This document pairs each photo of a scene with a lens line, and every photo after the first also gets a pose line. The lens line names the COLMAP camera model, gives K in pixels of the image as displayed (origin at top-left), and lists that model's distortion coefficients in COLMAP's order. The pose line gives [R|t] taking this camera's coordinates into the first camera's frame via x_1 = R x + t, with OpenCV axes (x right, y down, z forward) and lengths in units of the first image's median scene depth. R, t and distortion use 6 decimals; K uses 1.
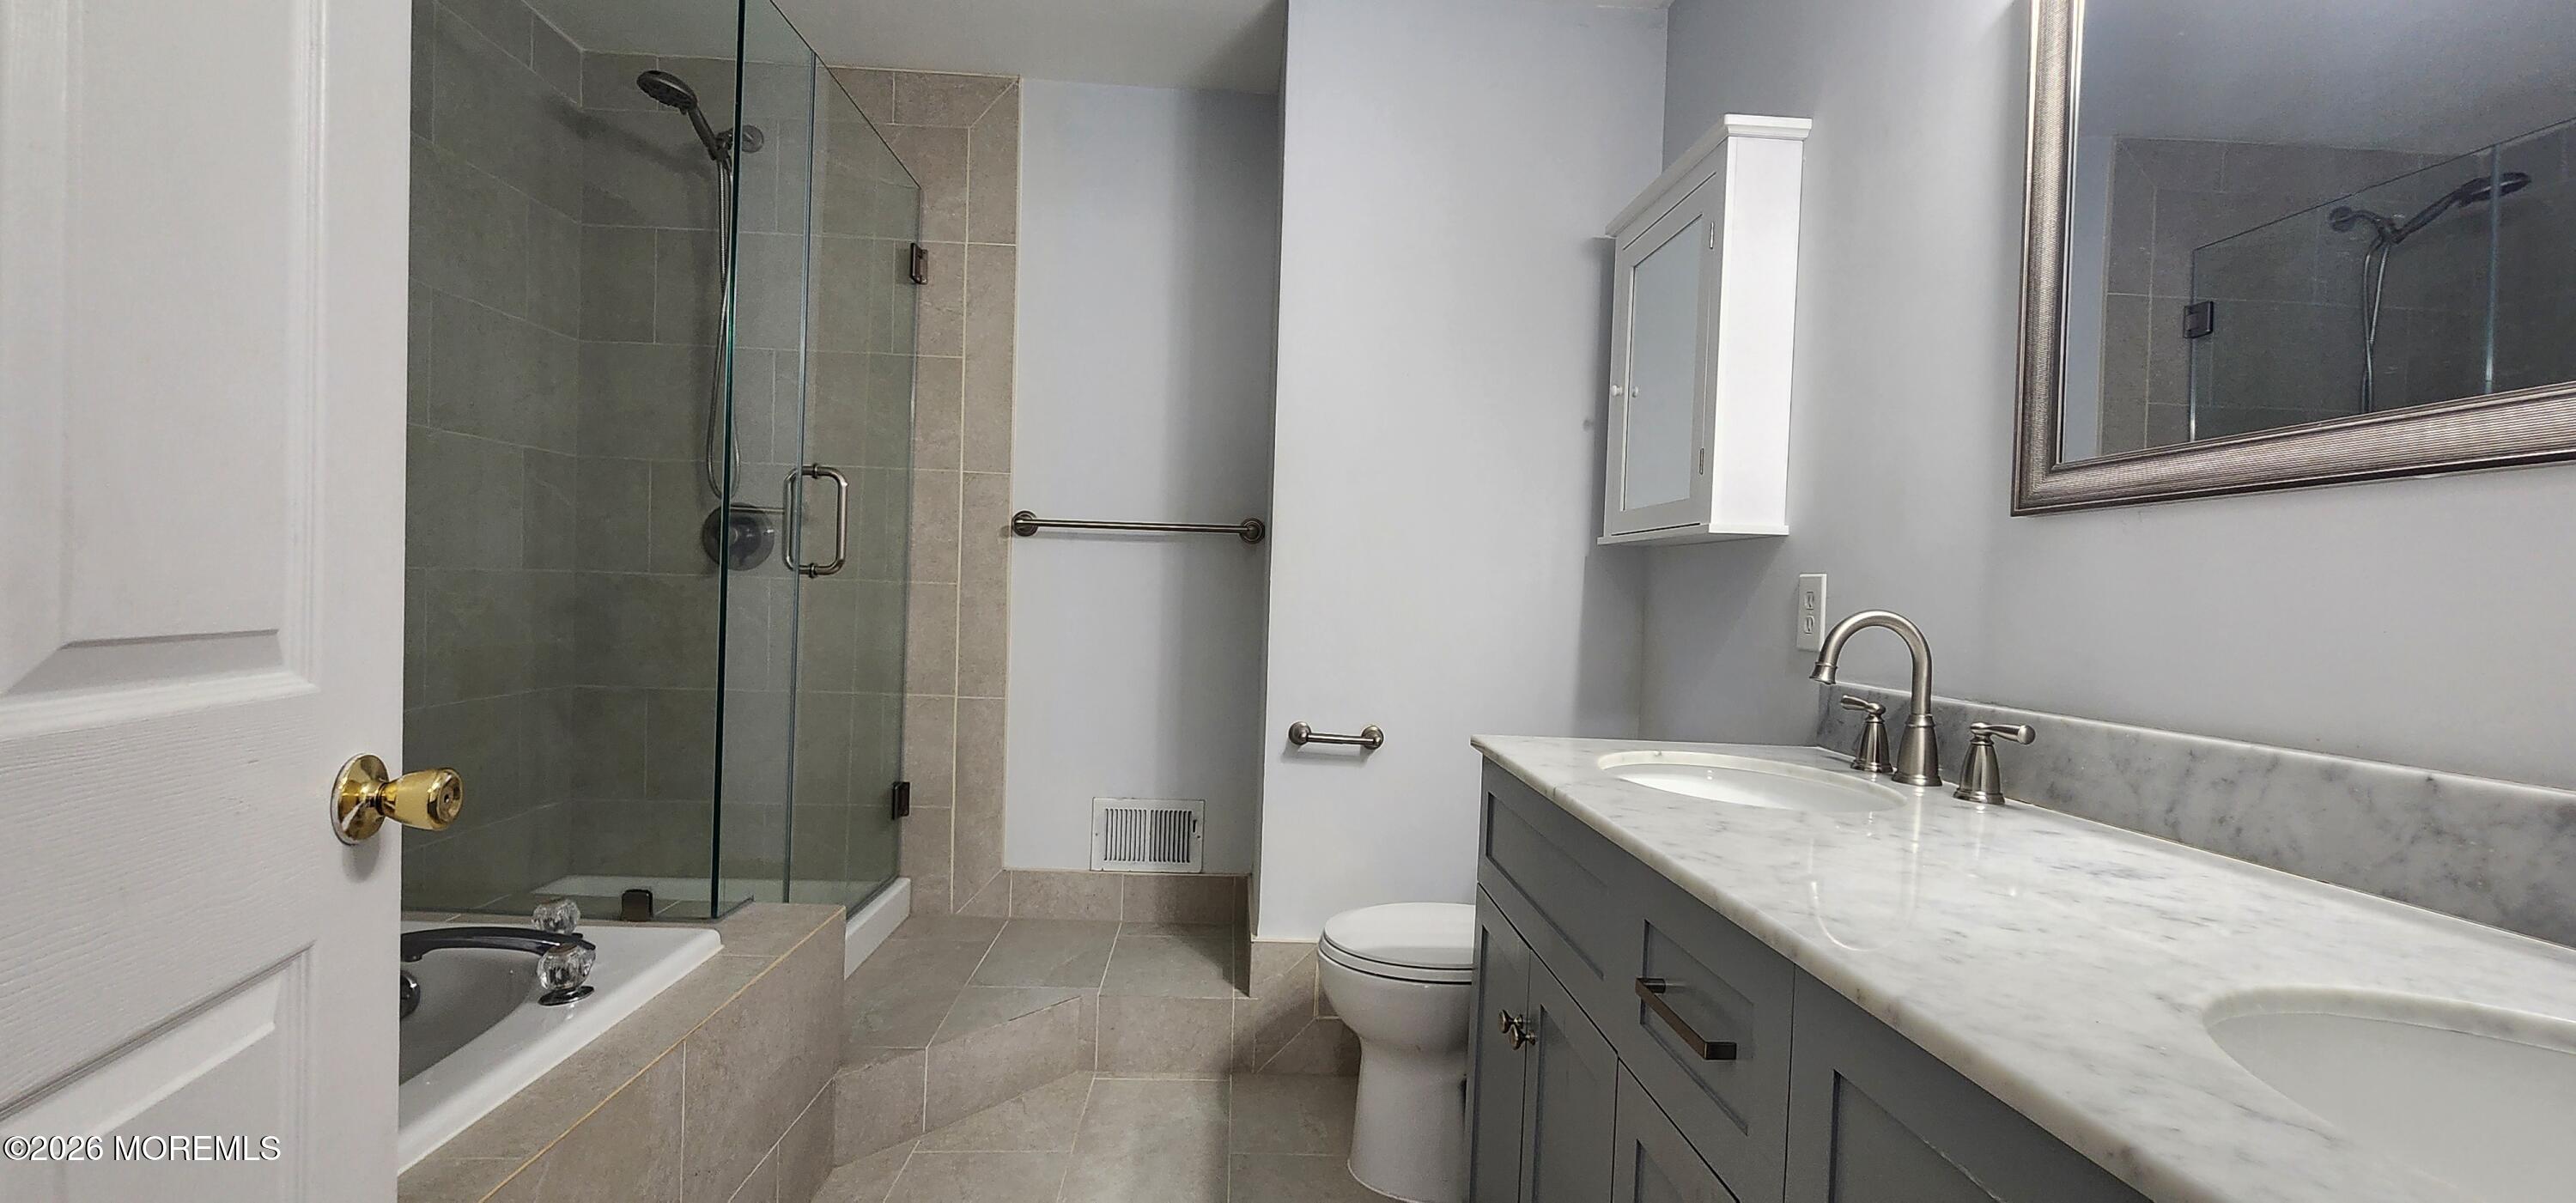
lens RADIAL K [[1066.3, 0, 1296.1], [0, 1066.3, 605.7], [0, 0, 1]] dist [0.002196, 0.000338]
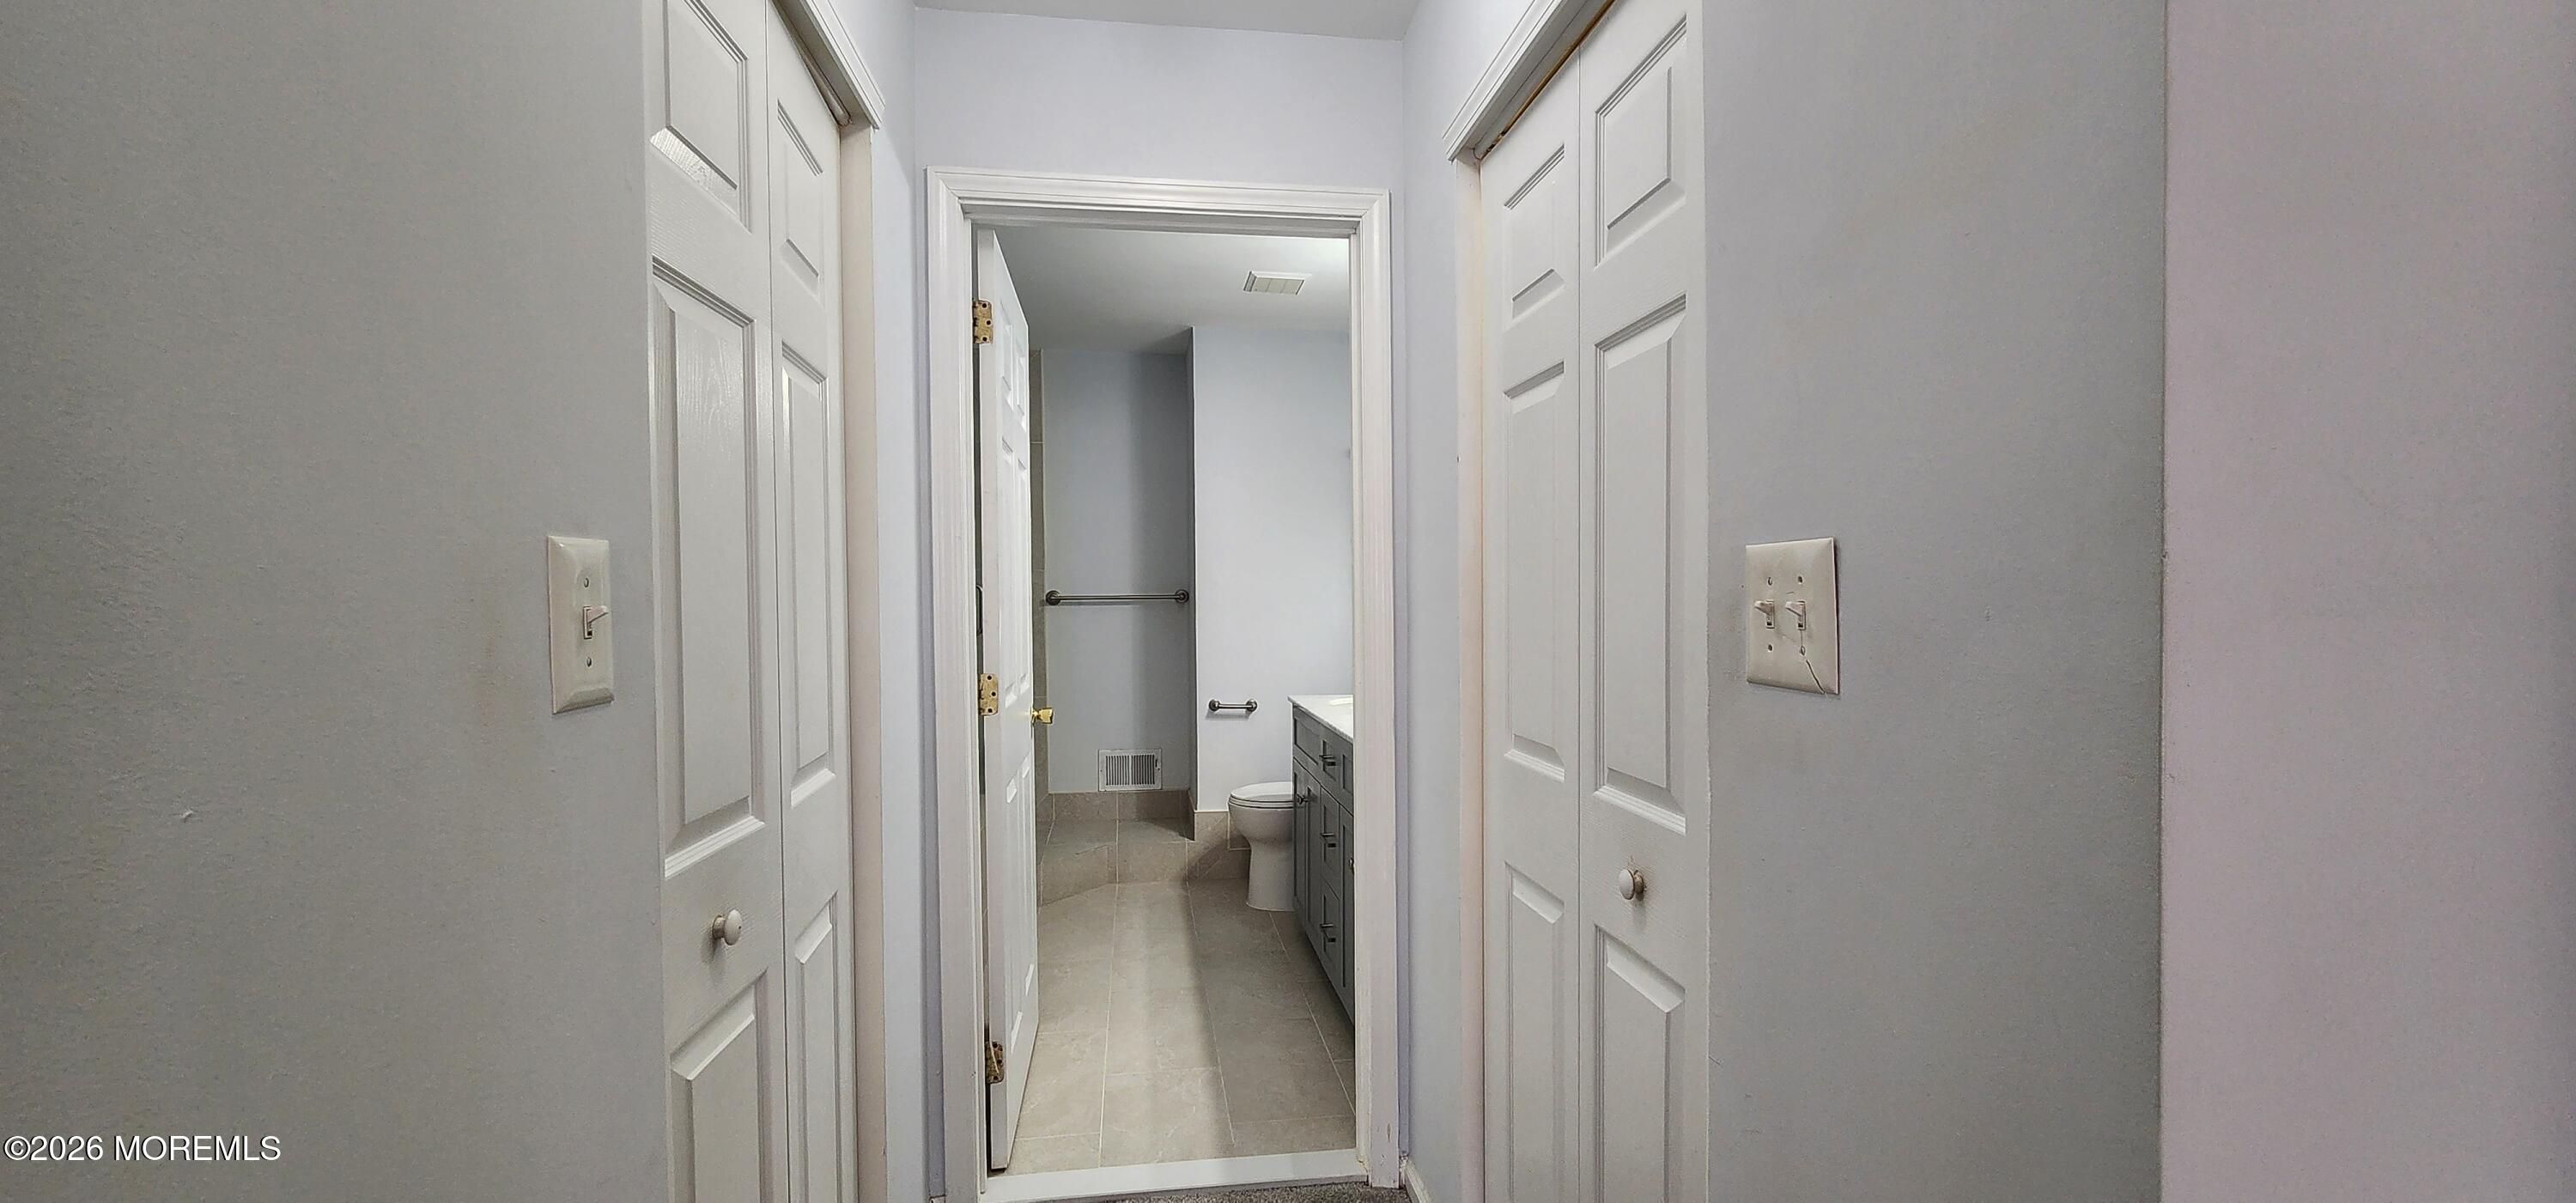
lens RADIAL K [[1066.3, 0, 1294.1], [0, 1066.3, 620.3], [0, 0, 1]] dist [0.002196, 0.000338]
pose [[0.994609, -0.044263, 0.093773, -0.028108], [0.043152, 0.998973, 0.013841, -0.057283], [-0.094289, -0.009720, 0.995497, -0.970824]]
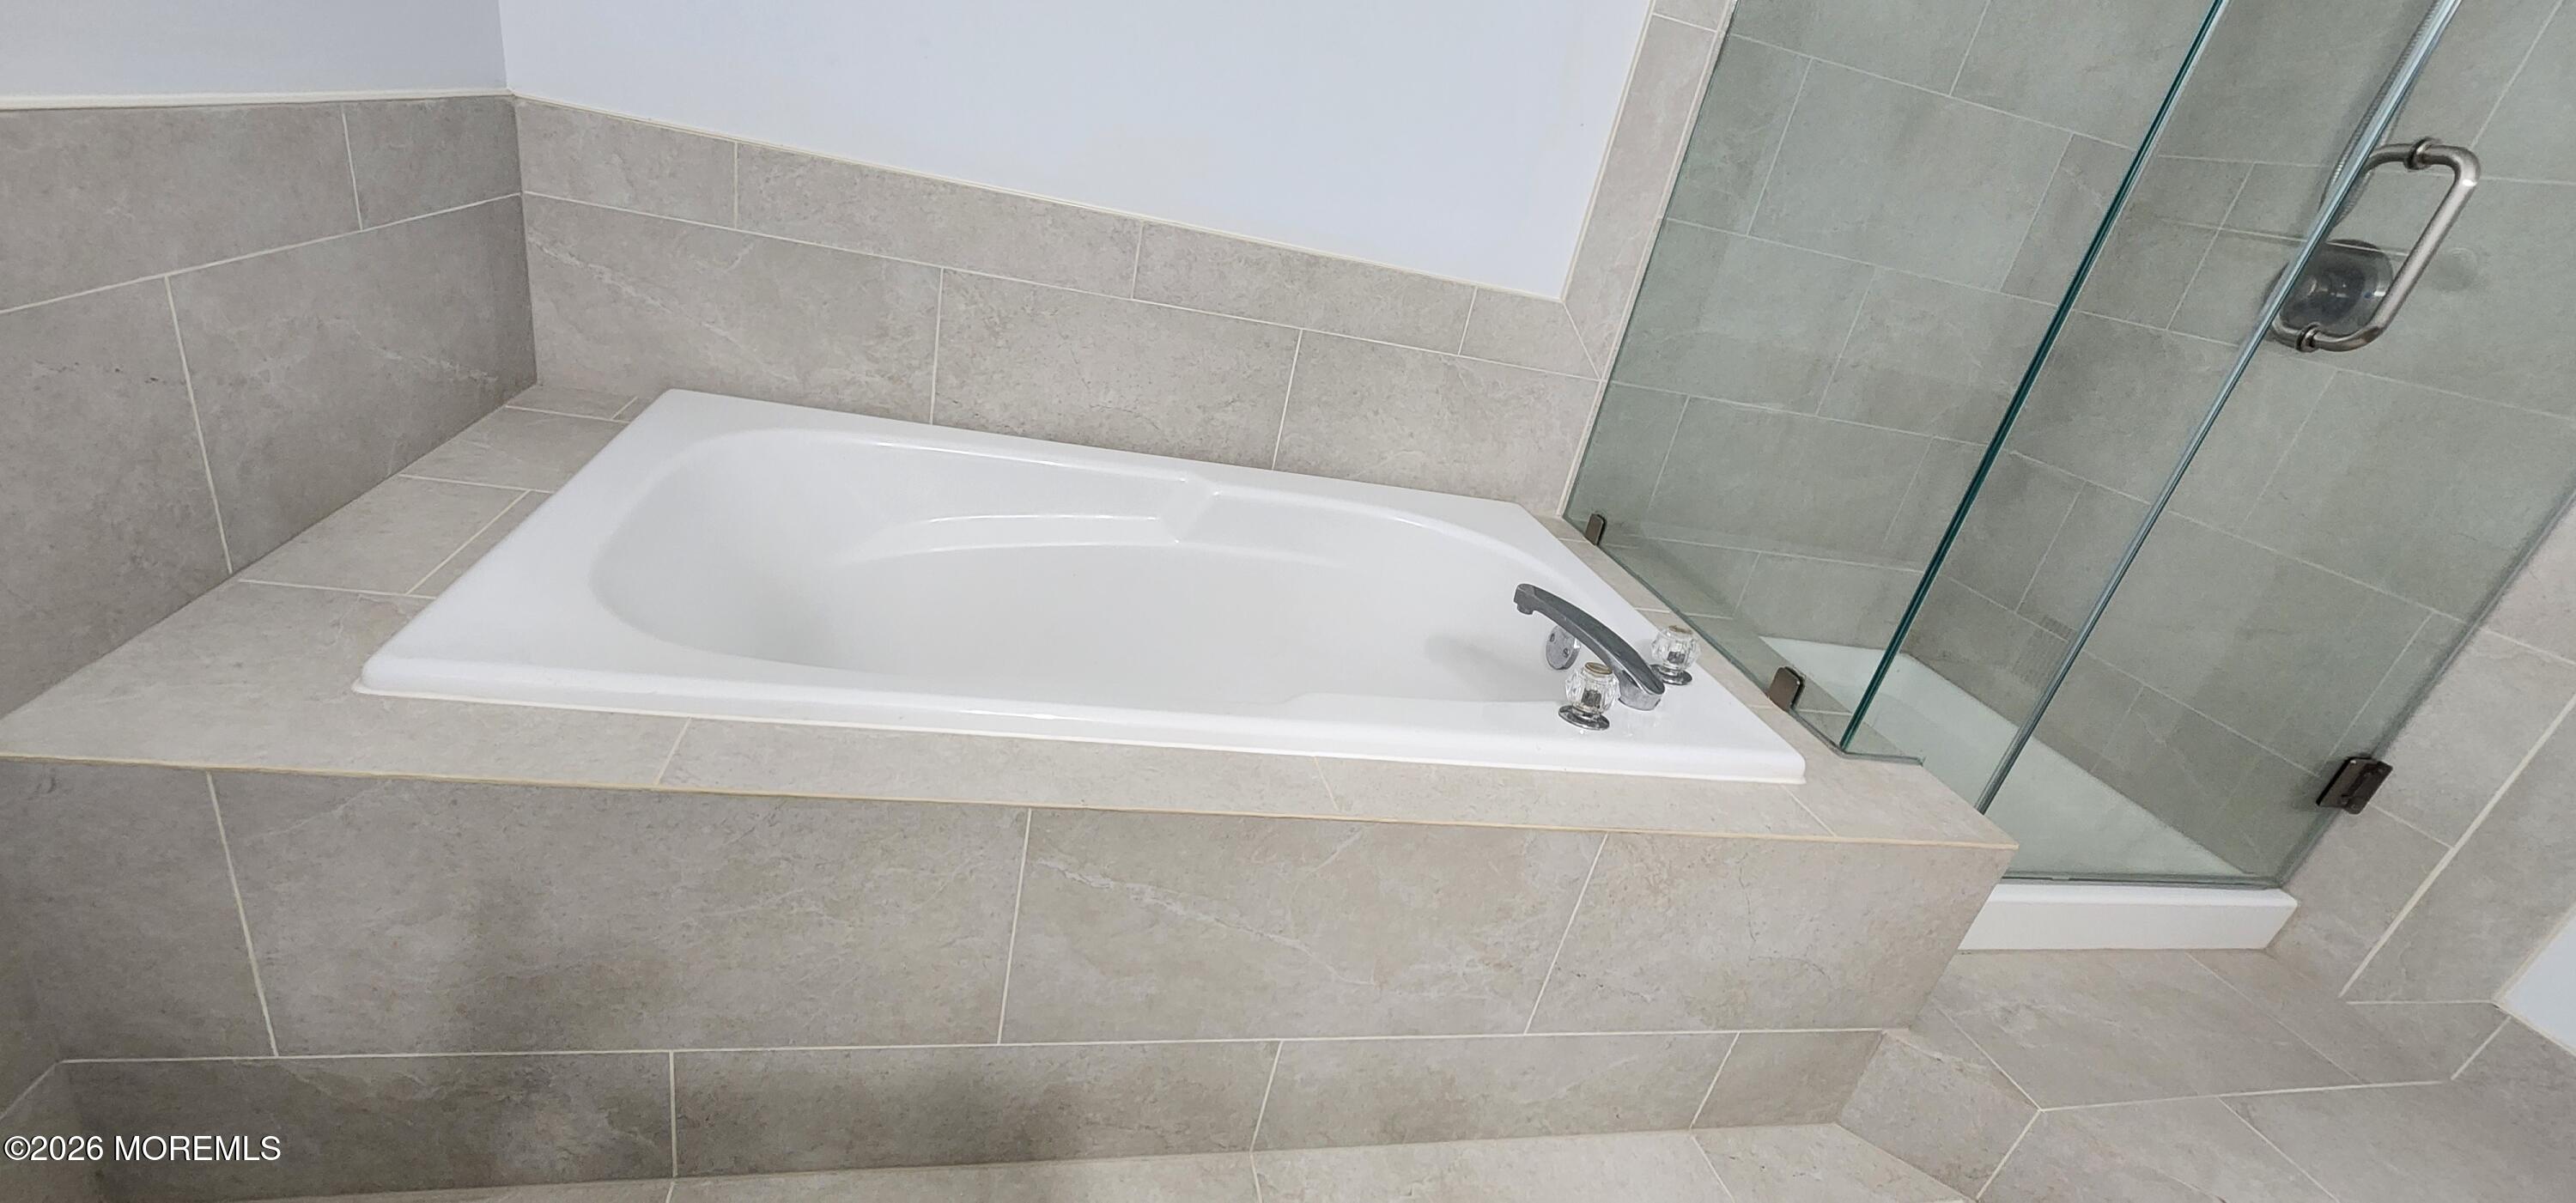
lens RADIAL K [[1066.3, 0, 1289.3], [0, 1066.3, 612.8], [0, 0, 1]] dist [0.002196, 0.000338]
pose [[0.171320, 0.402076, -0.899435, 0.026435], [-0.214869, 0.906205, 0.364176, 0.008213], [0.961499, 0.130870, 0.241644, 0.319630]]
